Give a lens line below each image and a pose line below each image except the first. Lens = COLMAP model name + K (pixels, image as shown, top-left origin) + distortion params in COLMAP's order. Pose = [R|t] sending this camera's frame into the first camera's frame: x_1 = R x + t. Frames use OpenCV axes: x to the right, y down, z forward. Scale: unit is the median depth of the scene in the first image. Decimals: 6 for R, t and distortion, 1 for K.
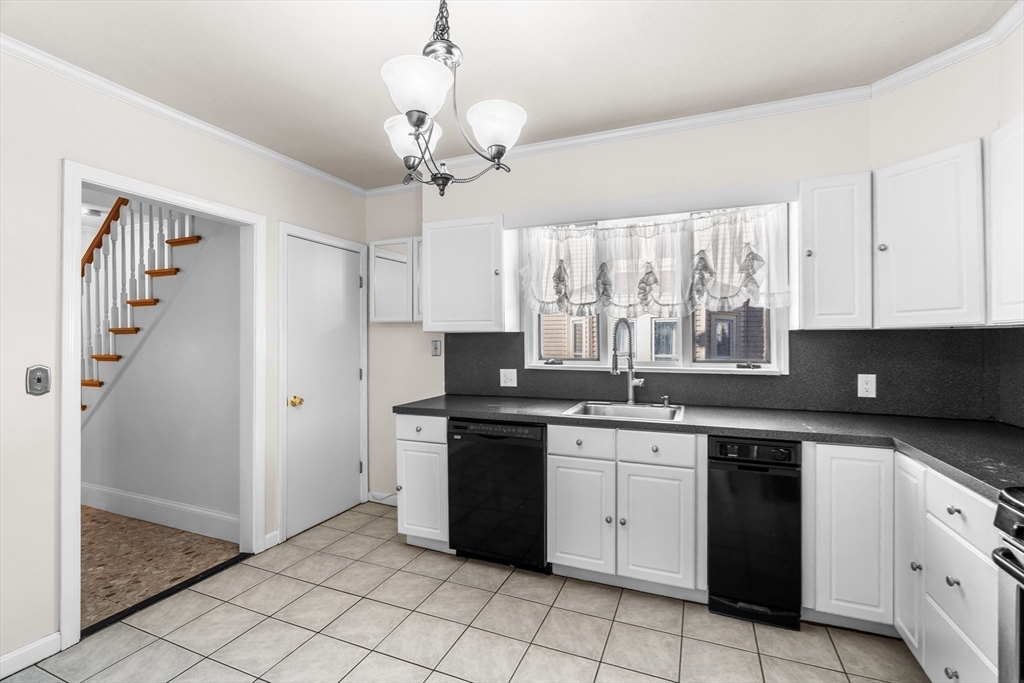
lens RADIAL K [[464.6, 0, 513.2], [0, 464.6, 341.6], [0, 0, 1]] dist [-0.002223, -0.000163]
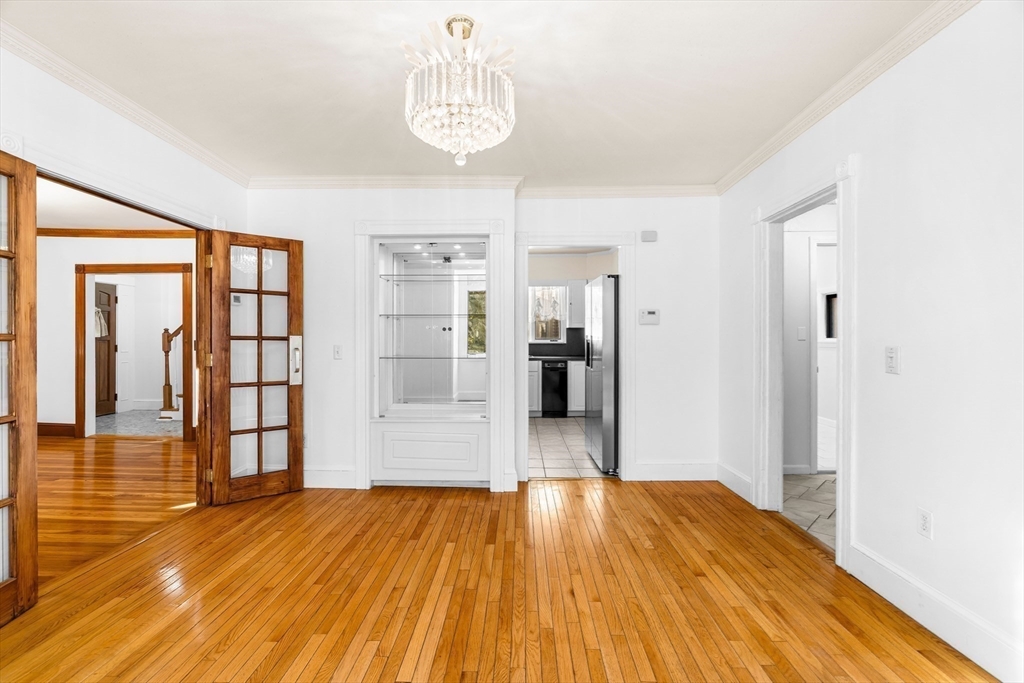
lens RADIAL K [[464.6, 0, 506.3], [0, 464.6, 331.2], [0, 0, 1]] dist [-0.002223, -0.000163]
pose [[0.934978, 0.007079, 0.354635, -0.777602], [-0.004243, 0.999953, -0.008773, 0.022596], [-0.354680, 0.006698, 0.934964, -1.564830]]
